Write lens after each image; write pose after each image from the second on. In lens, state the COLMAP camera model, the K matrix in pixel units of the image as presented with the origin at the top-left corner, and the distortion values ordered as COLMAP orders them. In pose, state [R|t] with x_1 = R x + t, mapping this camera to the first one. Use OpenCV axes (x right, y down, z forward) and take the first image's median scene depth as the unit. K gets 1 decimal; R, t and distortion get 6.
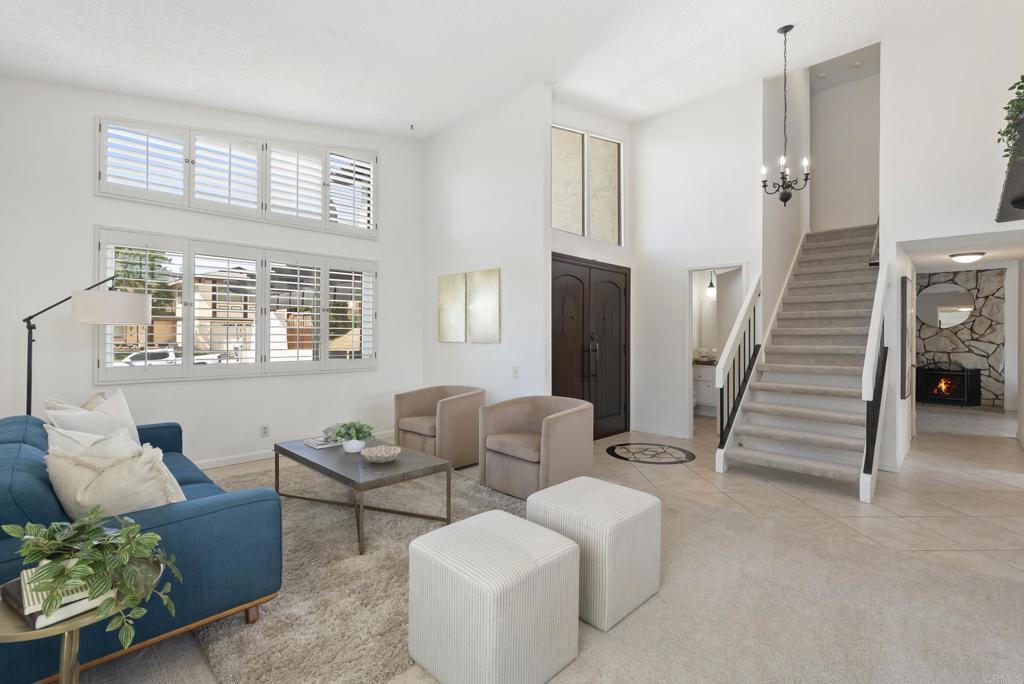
lens RADIAL K [[461.3, 0, 508.8], [0, 461.3, 335.3], [0, 0, 1]] dist [-0.001238, 0.000122]
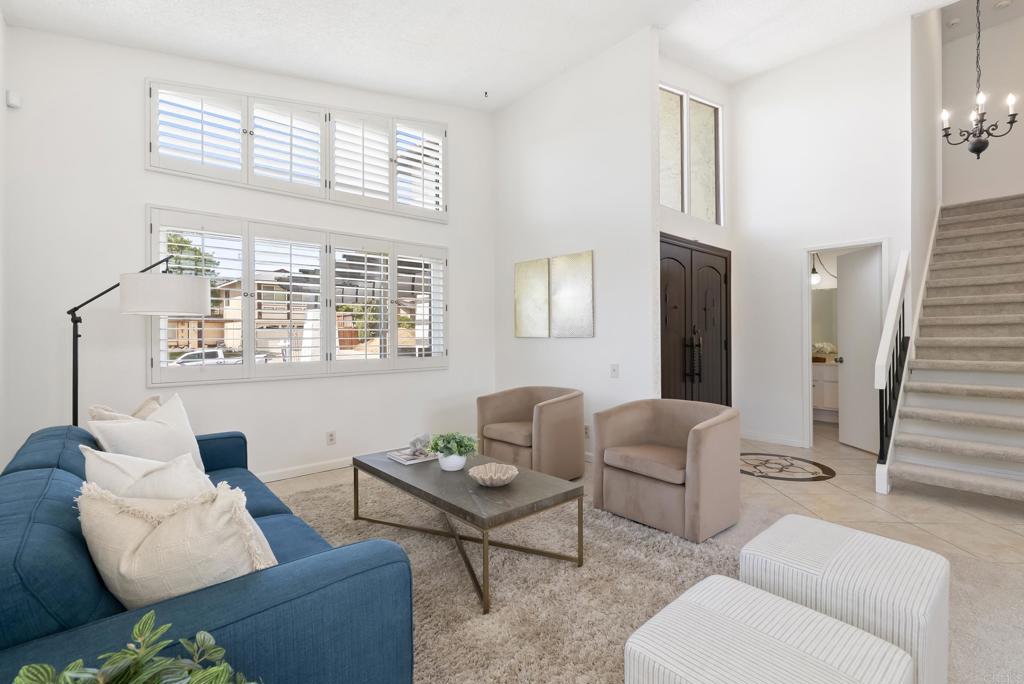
lens RADIAL K [[462.8, 0, 516.0], [0, 462.8, 336.8], [0, 0, 1]] dist [-0.001560, 0.000277]
pose [[0.998107, -0.008140, -0.060952, -0.129002], [0.008471, 0.999951, 0.005175, 0.011831], [0.060907, -0.005681, 0.998127, 0.146444]]
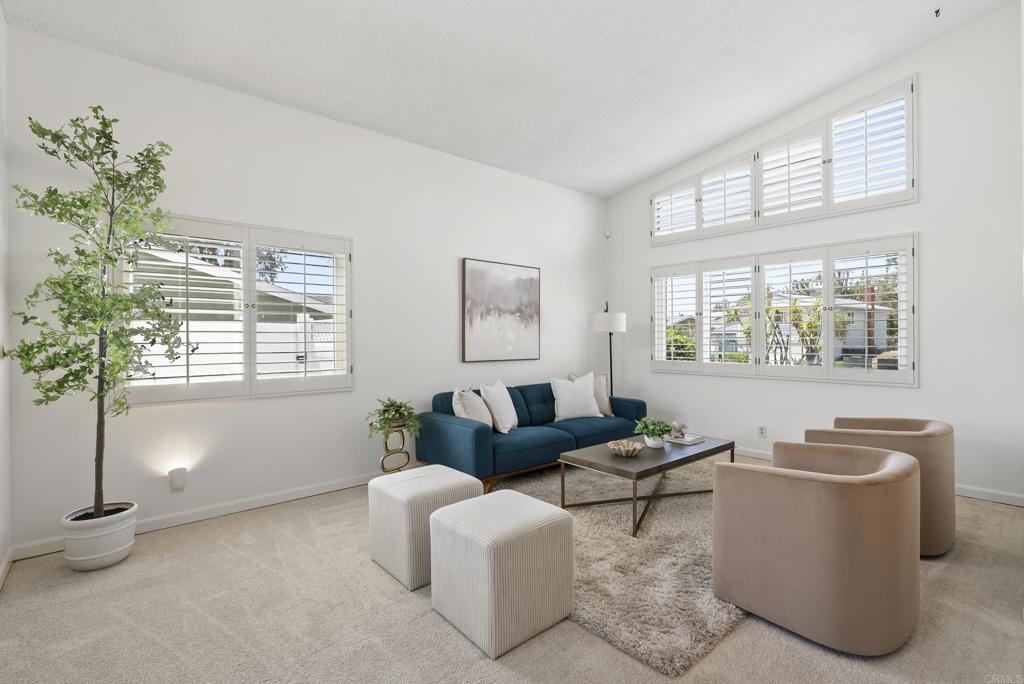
lens RADIAL K [[459.8, 0, 512.0], [0, 459.8, 342.0], [0, 0, 1]] dist [-0.021675, 0.000066]
pose [[-0.068050, 0.003837, -0.997675, 0.570462], [0.002538, 0.999990, 0.003673, 0.003007], [0.997679, -0.002283, -0.068060, 0.563535]]
